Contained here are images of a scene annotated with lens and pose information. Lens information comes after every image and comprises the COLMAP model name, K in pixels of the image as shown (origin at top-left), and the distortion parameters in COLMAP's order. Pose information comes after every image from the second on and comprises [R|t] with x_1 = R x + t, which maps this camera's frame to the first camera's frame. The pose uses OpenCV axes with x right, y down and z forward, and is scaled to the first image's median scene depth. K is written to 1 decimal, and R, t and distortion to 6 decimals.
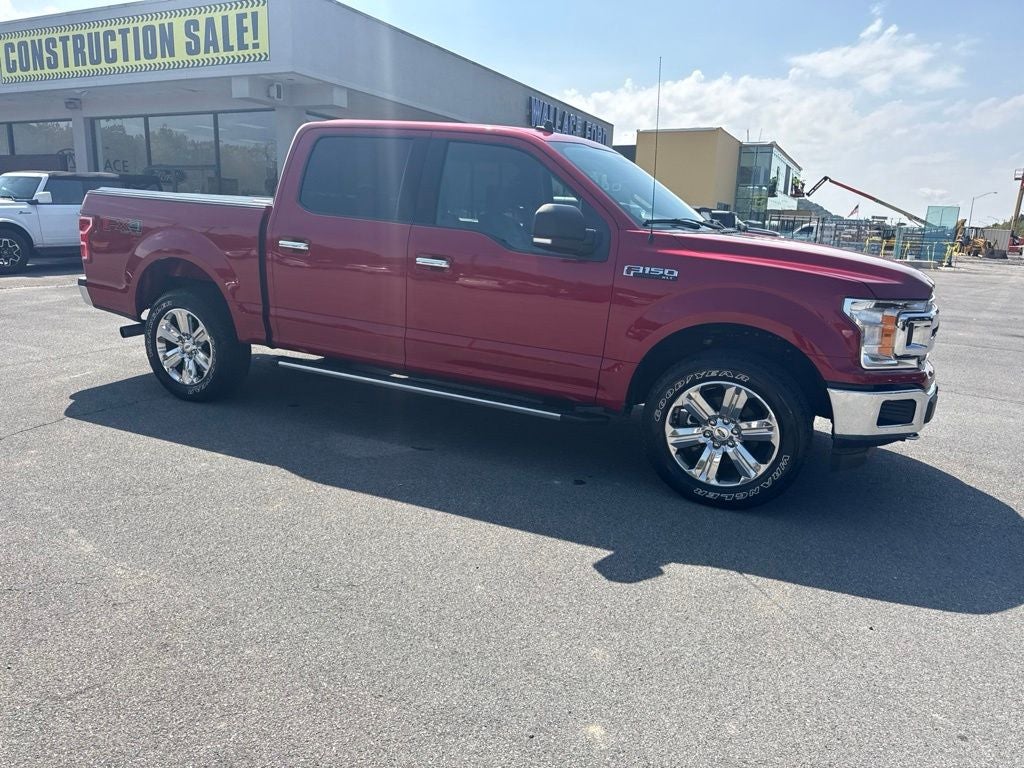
lens RADIAL K [[728.1, 0, 511.1], [0, 728.1, 385.1], [0, 0, 1]] dist [0.026844, -0.029724]
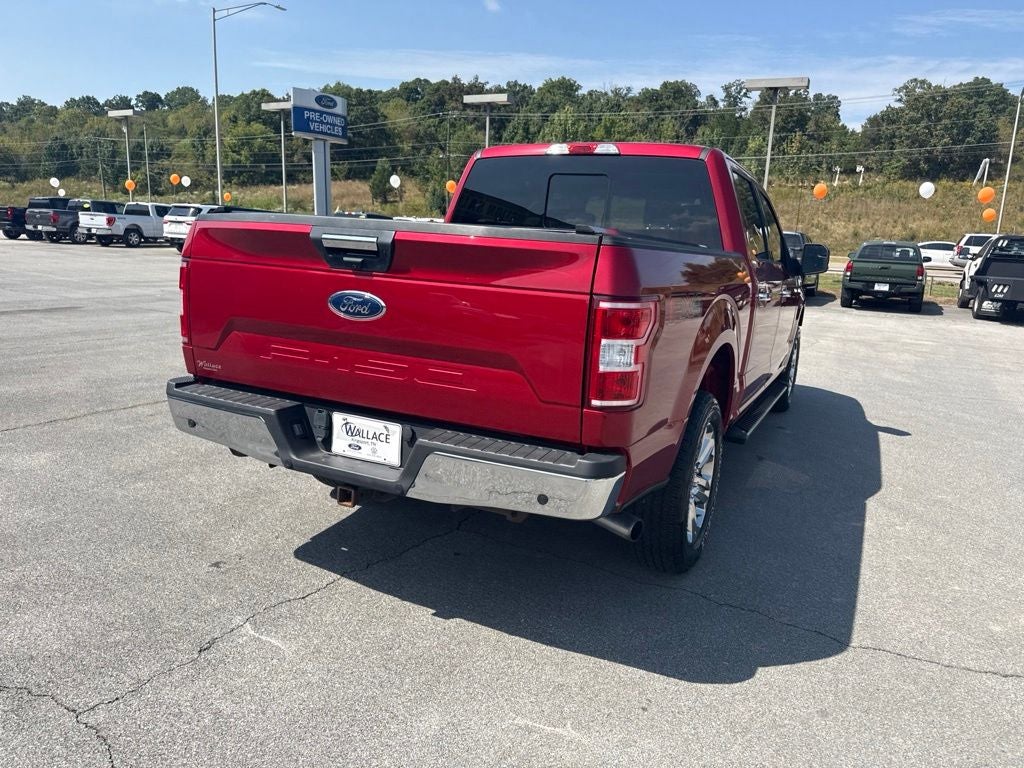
lens RADIAL K [[728.1, 0, 517.1], [0, 728.1, 386.3], [0, 0, 1]] dist [0.026844, -0.029724]
pose [[0.013368, -0.246059, 0.969163, -1.085765], [0.178355, 0.954293, 0.239823, -0.324688], [-0.983875, 0.169649, 0.056643, 1.159975]]
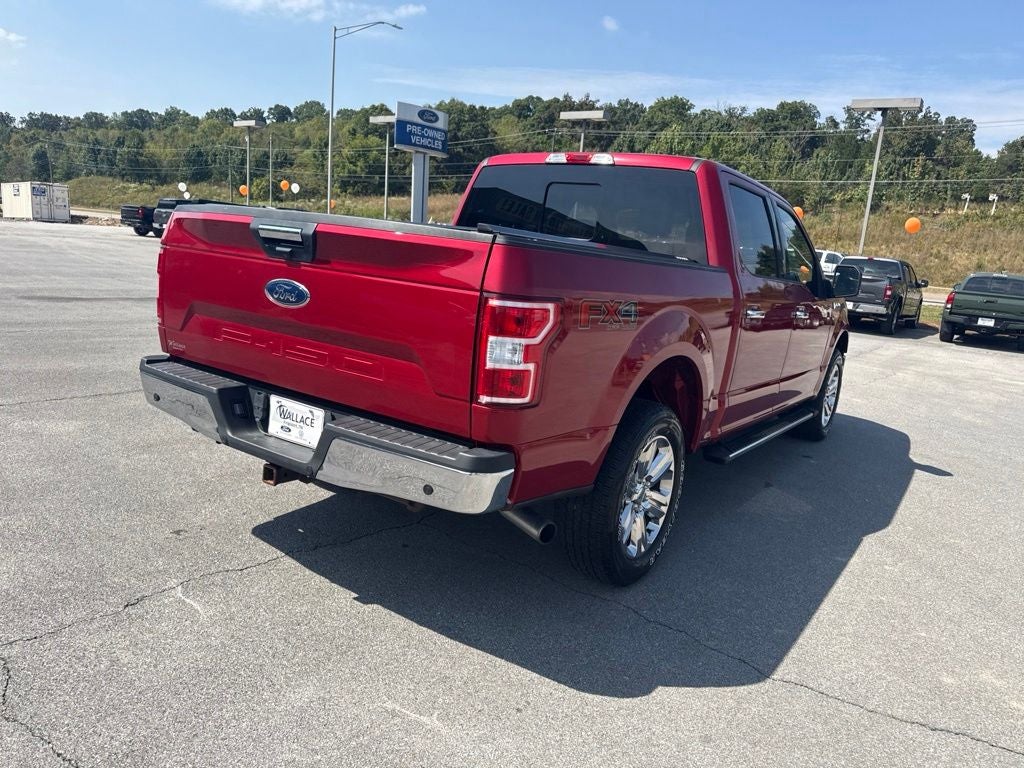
lens RADIAL K [[728.1, 0, 510.1], [0, 728.1, 384.3], [0, 0, 1]] dist [0.026844, -0.029724]
pose [[0.162068, -0.217538, 0.962503, -1.085550], [0.142101, 0.970376, 0.195390, -0.293771], [-0.976494, 0.105106, 0.188179, 1.037449]]
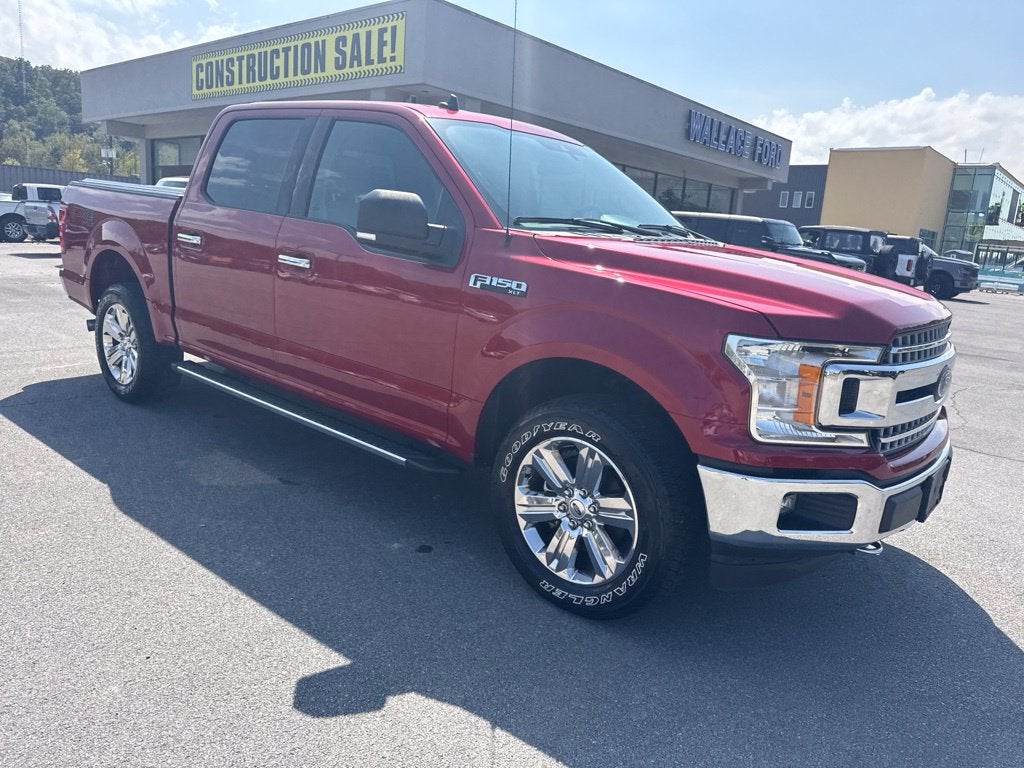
lens RADIAL K [[728.1, 0, 517.1], [0, 728.1, 382.2], [0, 0, 1]] dist [0.026844, -0.029724]
pose [[0.968854, 0.078835, -0.234747, 0.291422], [-0.085705, 0.996136, -0.019190, -0.030648], [0.232327, 0.038711, 0.971867, 0.207642]]
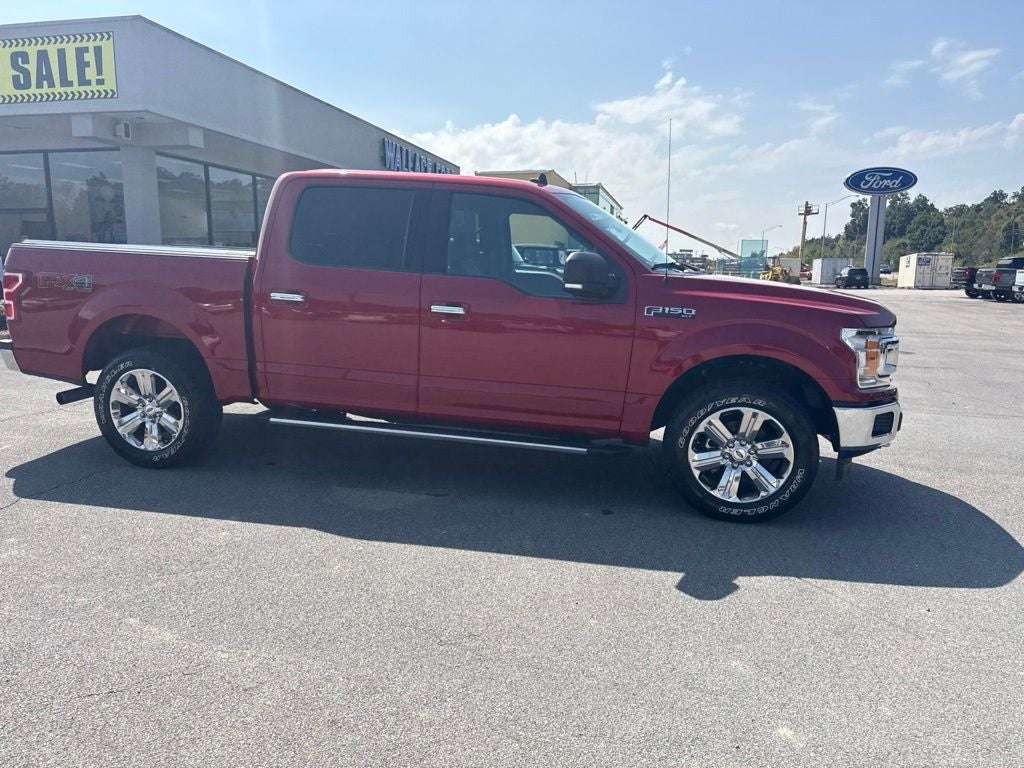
lens RADIAL K [[728.1, 0, 517.0], [0, 728.1, 387.3], [0, 0, 1]] dist [0.026844, -0.029724]
pose [[0.972404, -0.061562, 0.225036, -0.209120], [0.071879, 0.996692, -0.037936, -0.012884], [-0.221956, 0.053065, 0.973612, -0.002639]]
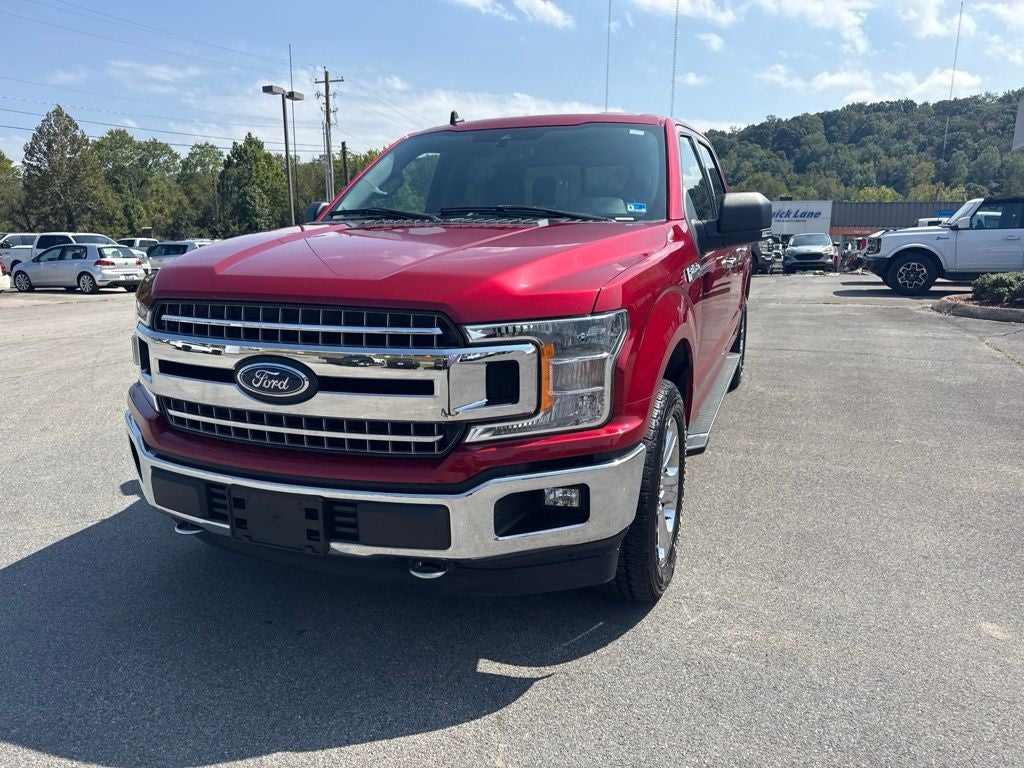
lens RADIAL K [[728.1, 0, 517.3], [0, 728.1, 385.5], [0, 0, 1]] dist [0.026844, -0.029724]
pose [[0.081990, 0.171731, -0.981726, 0.895727], [-0.218526, 0.964170, 0.150410, -0.157722], [0.972381, 0.202201, 0.116580, 0.900974]]
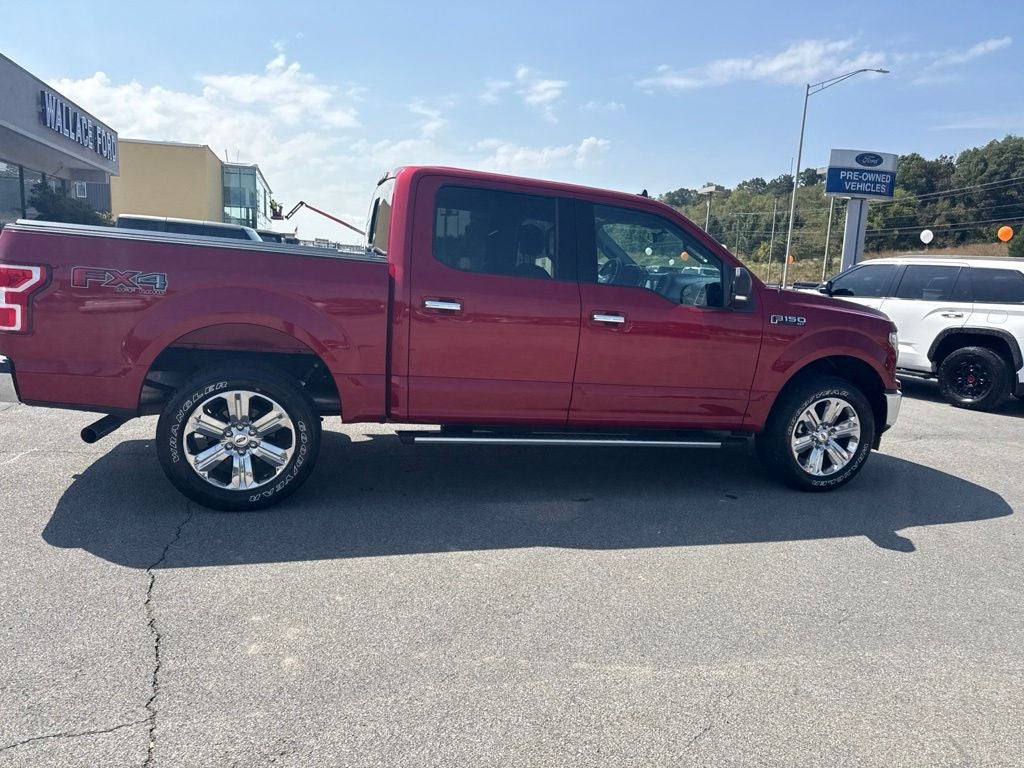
lens RADIAL K [[728.1, 0, 518.1], [0, 728.1, 385.2], [0, 0, 1]] dist [0.026844, -0.029724]
pose [[0.744336, -0.105705, 0.659387, -0.759077], [0.121878, 0.992312, 0.021496, -0.094159], [-0.656590, 0.064365, 0.751497, 0.258026]]
